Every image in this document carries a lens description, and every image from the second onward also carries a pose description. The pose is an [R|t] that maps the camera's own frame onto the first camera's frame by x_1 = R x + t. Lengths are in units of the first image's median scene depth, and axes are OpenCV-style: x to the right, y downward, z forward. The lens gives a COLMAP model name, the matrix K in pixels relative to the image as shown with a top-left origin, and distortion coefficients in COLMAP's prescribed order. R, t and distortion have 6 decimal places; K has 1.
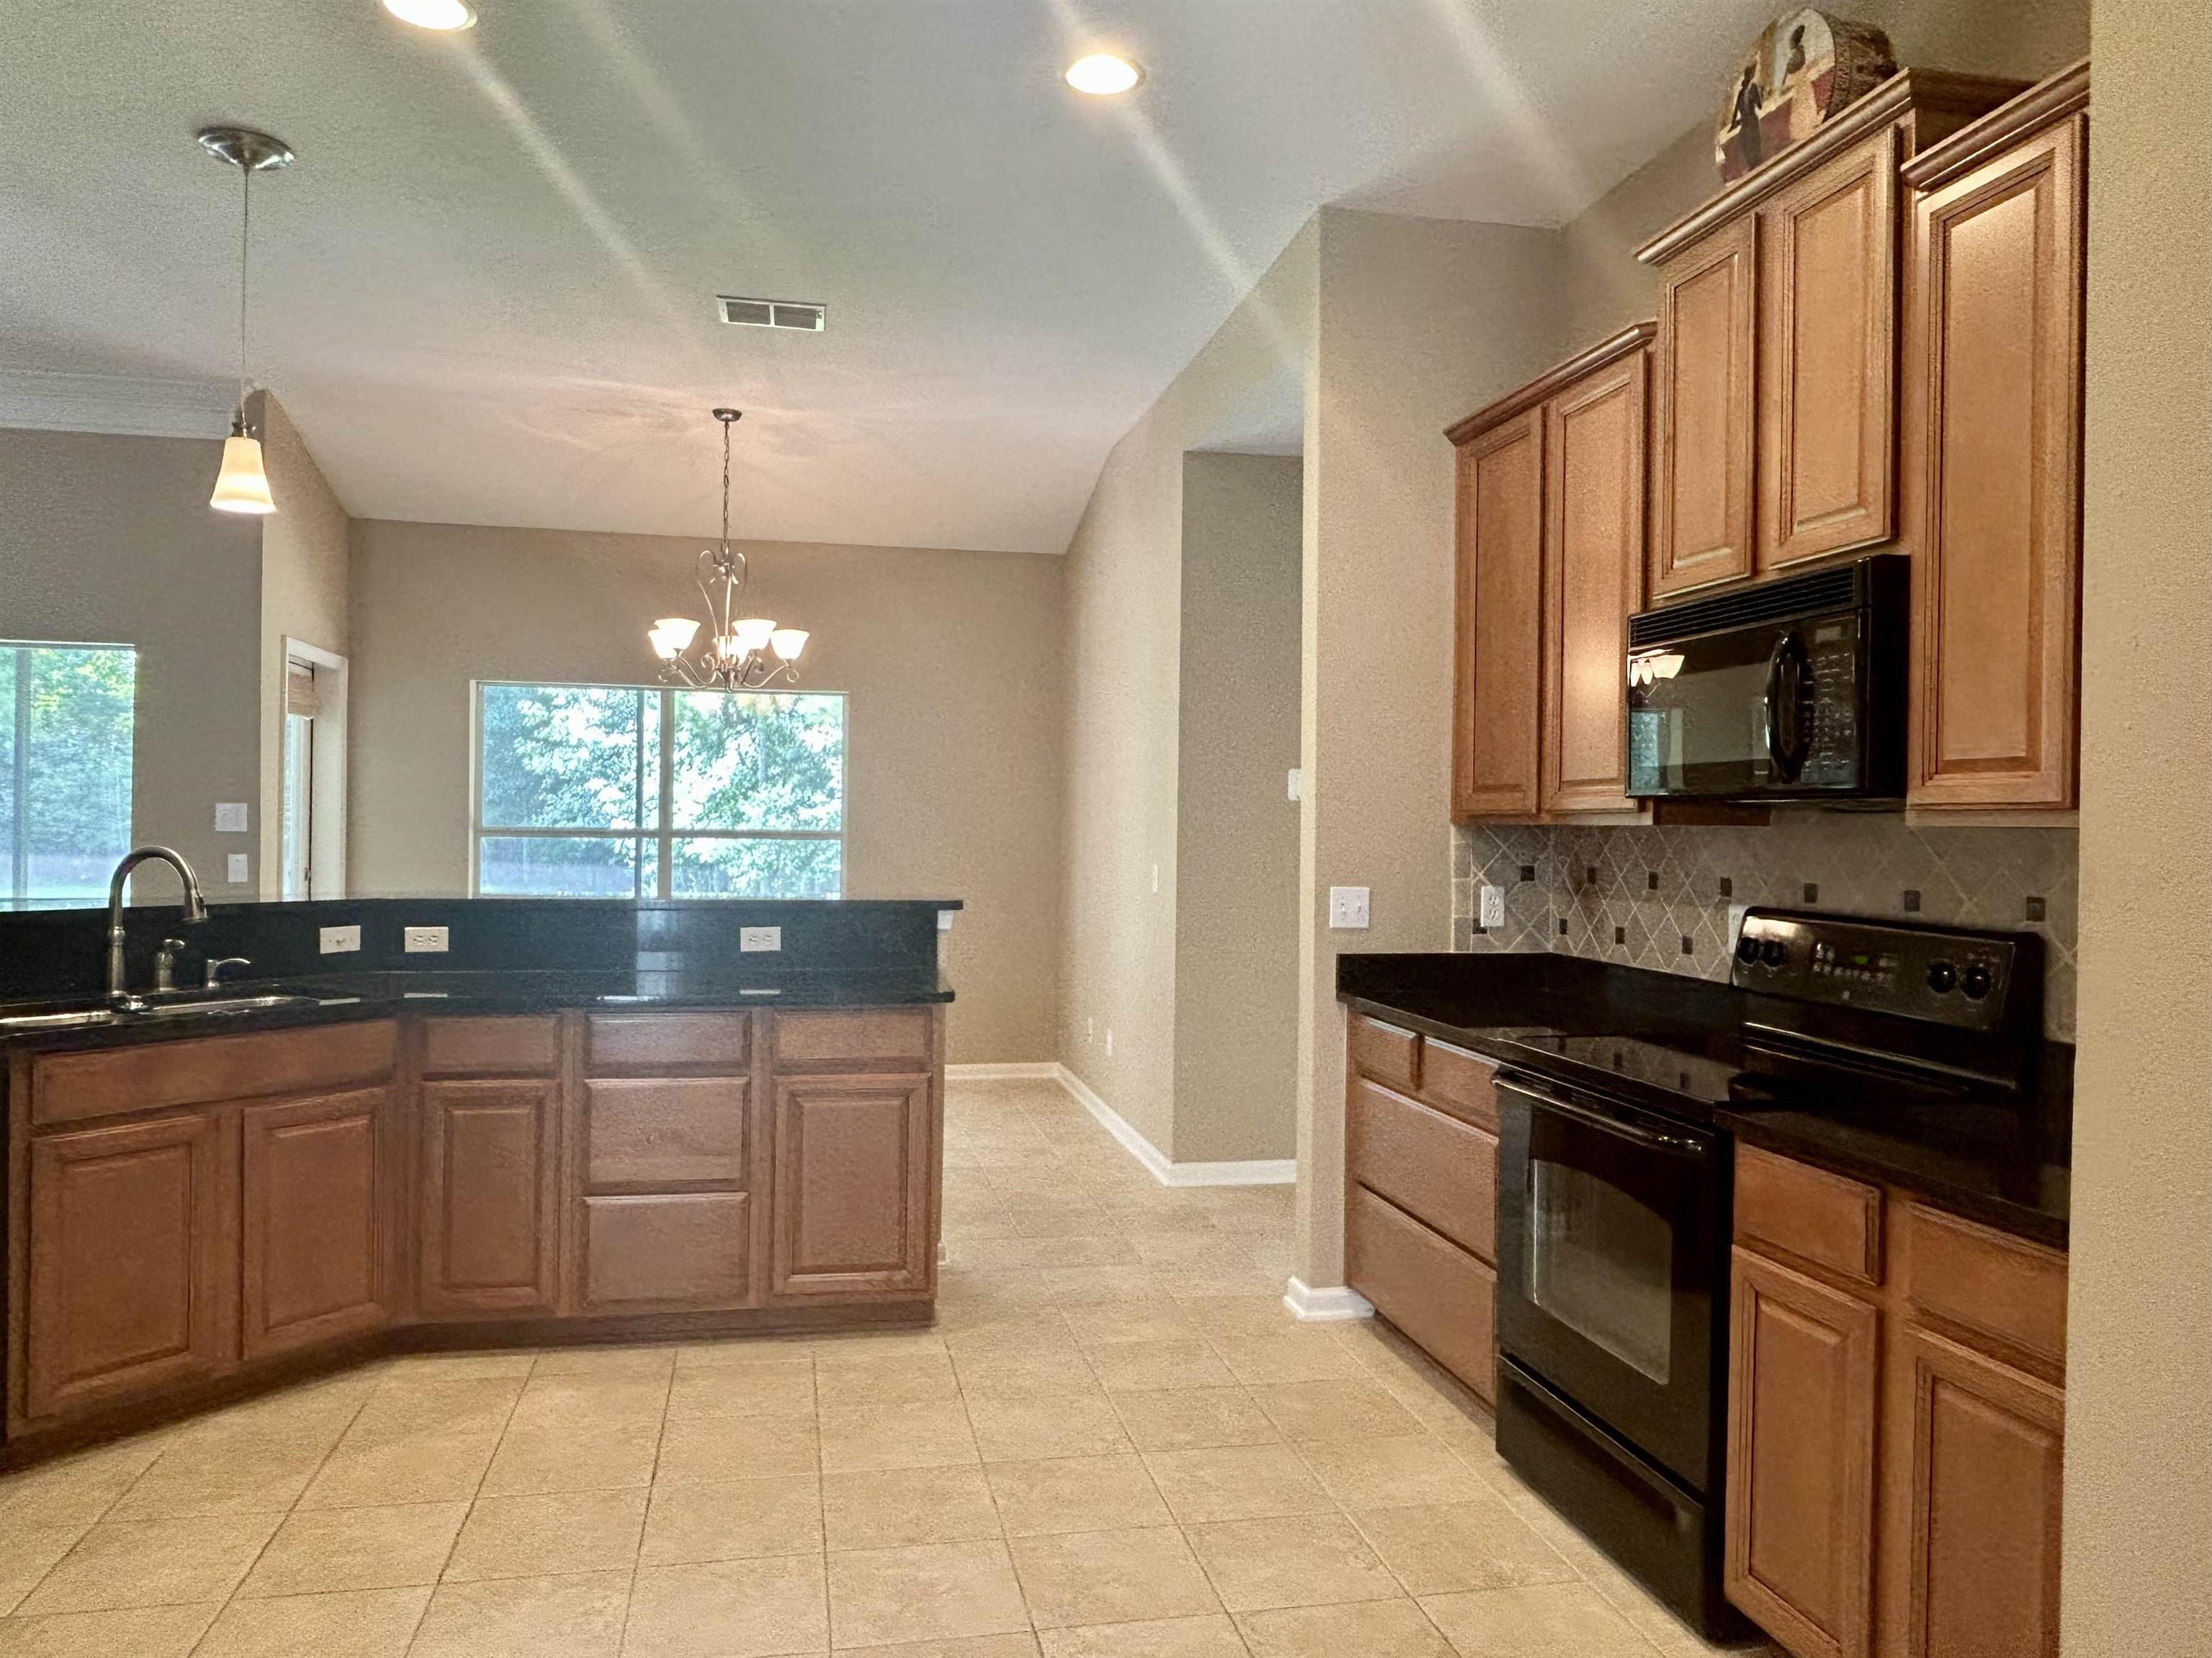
lens RADIAL K [[1504.6, 0, 1103.4], [0, 1504.6, 828.0], [0, 0, 1]] dist [-0.004731, -0.000808]
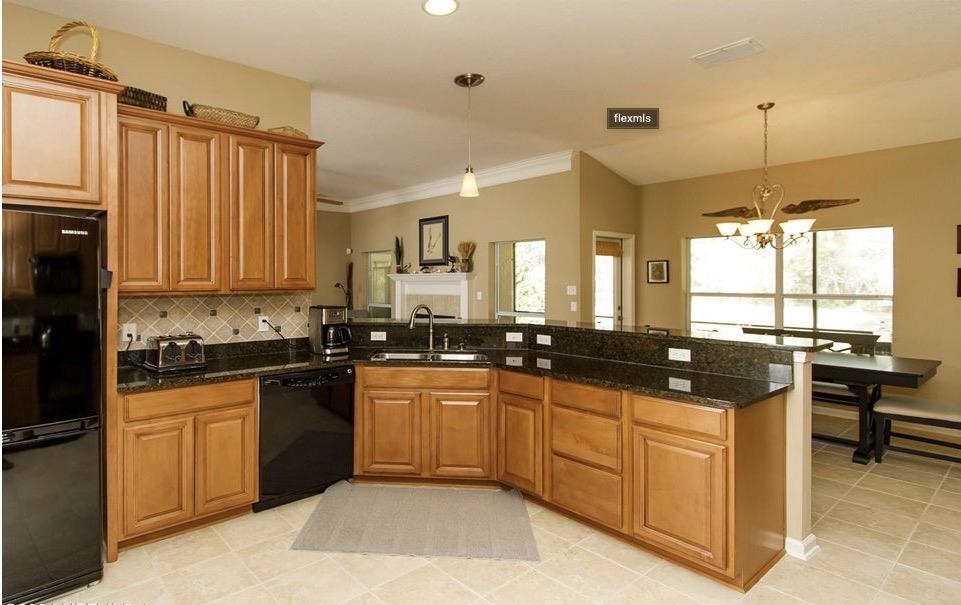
lens RADIAL K [[456.4, 0, 472.9], [0, 456.4, 274.5], [0, 0, 1]] dist [0.003954, 0.000328]
pose [[0.432470, -0.013210, -0.901552, 0.299926], [0.000811, 0.999898, -0.014262, -0.040110], [0.901648, 0.005437, 0.432436, 0.613935]]
